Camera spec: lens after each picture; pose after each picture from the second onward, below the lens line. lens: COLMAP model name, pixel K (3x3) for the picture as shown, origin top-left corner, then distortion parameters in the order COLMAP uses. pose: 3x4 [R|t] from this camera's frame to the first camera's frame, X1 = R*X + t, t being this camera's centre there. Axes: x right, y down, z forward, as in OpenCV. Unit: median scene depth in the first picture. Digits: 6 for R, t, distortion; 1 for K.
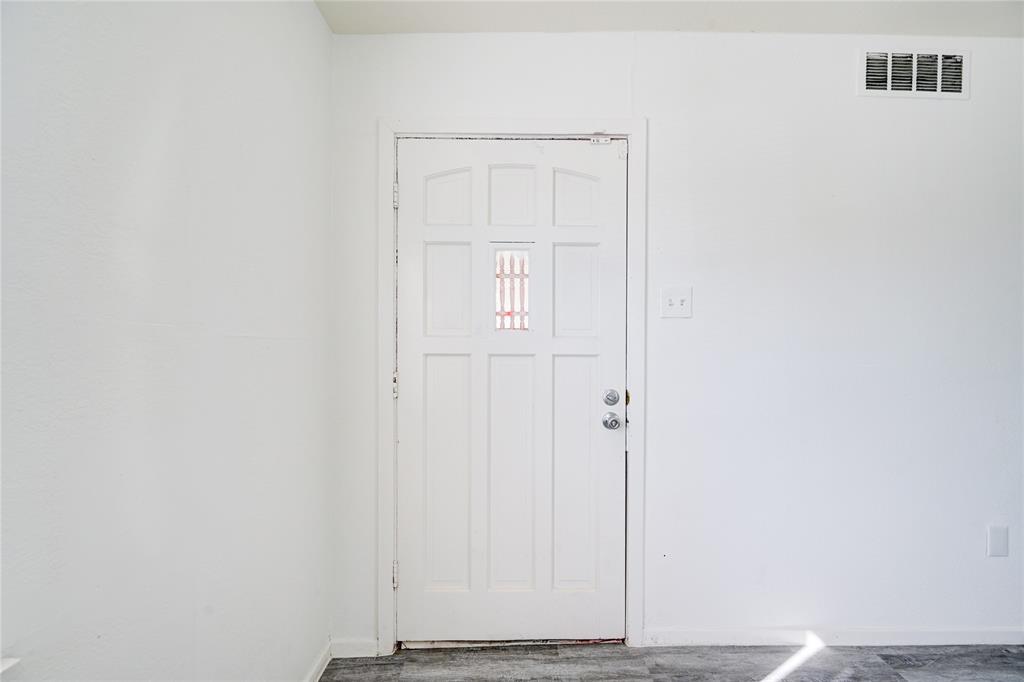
lens RADIAL K [[404.8, 0, 518.7], [0, 404.8, 344.0], [0, 0, 1]] dist [0.002819, -0.000241]
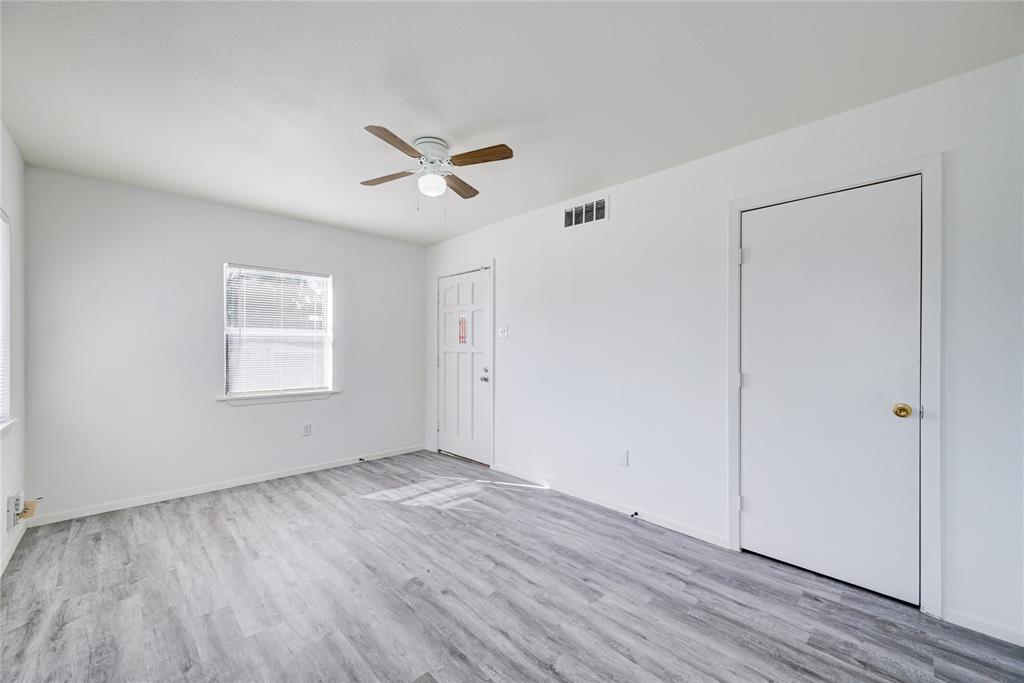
lens RADIAL K [[404.8, 0, 509.3], [0, 404.8, 342.4], [0, 0, 1]] dist [0.002819, -0.000241]
pose [[0.678920, -0.006494, -0.734184, 2.192622], [-0.004613, 0.999903, -0.013110, -0.004115], [0.734198, 0.012287, 0.678824, -0.625804]]
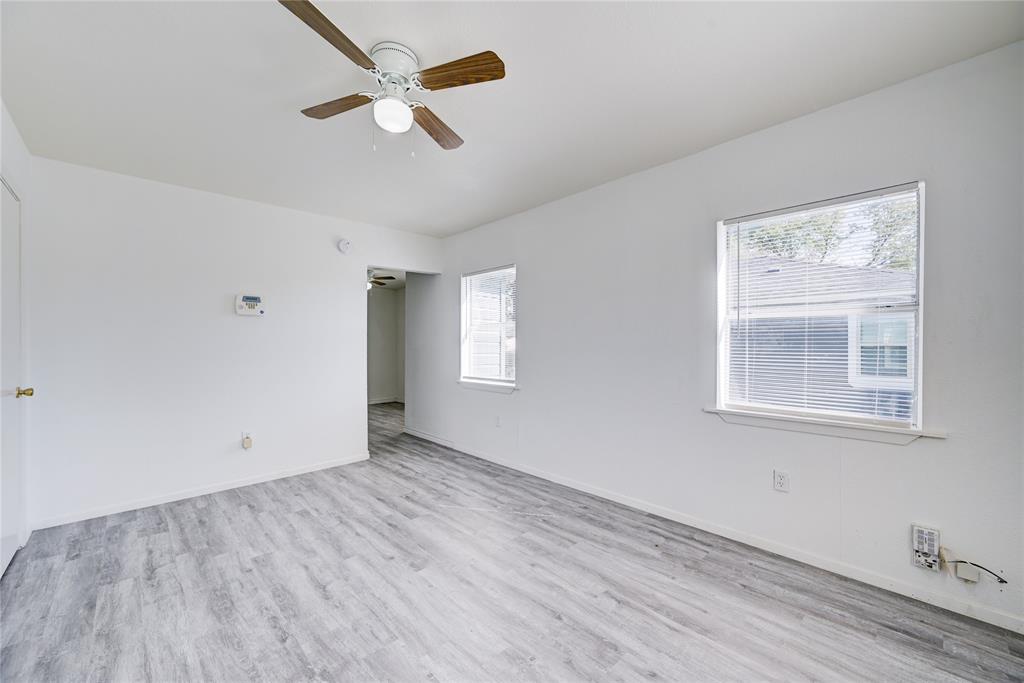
lens RADIAL K [[404.8, 0, 513.6], [0, 404.8, 341.5], [0, 0, 1]] dist [0.002819, -0.000241]
pose [[-0.678456, 0.012630, 0.734533, -0.163741], [0.004151, 0.999902, -0.013358, 0.016021], [-0.734630, -0.006014, -0.678442, 0.714828]]
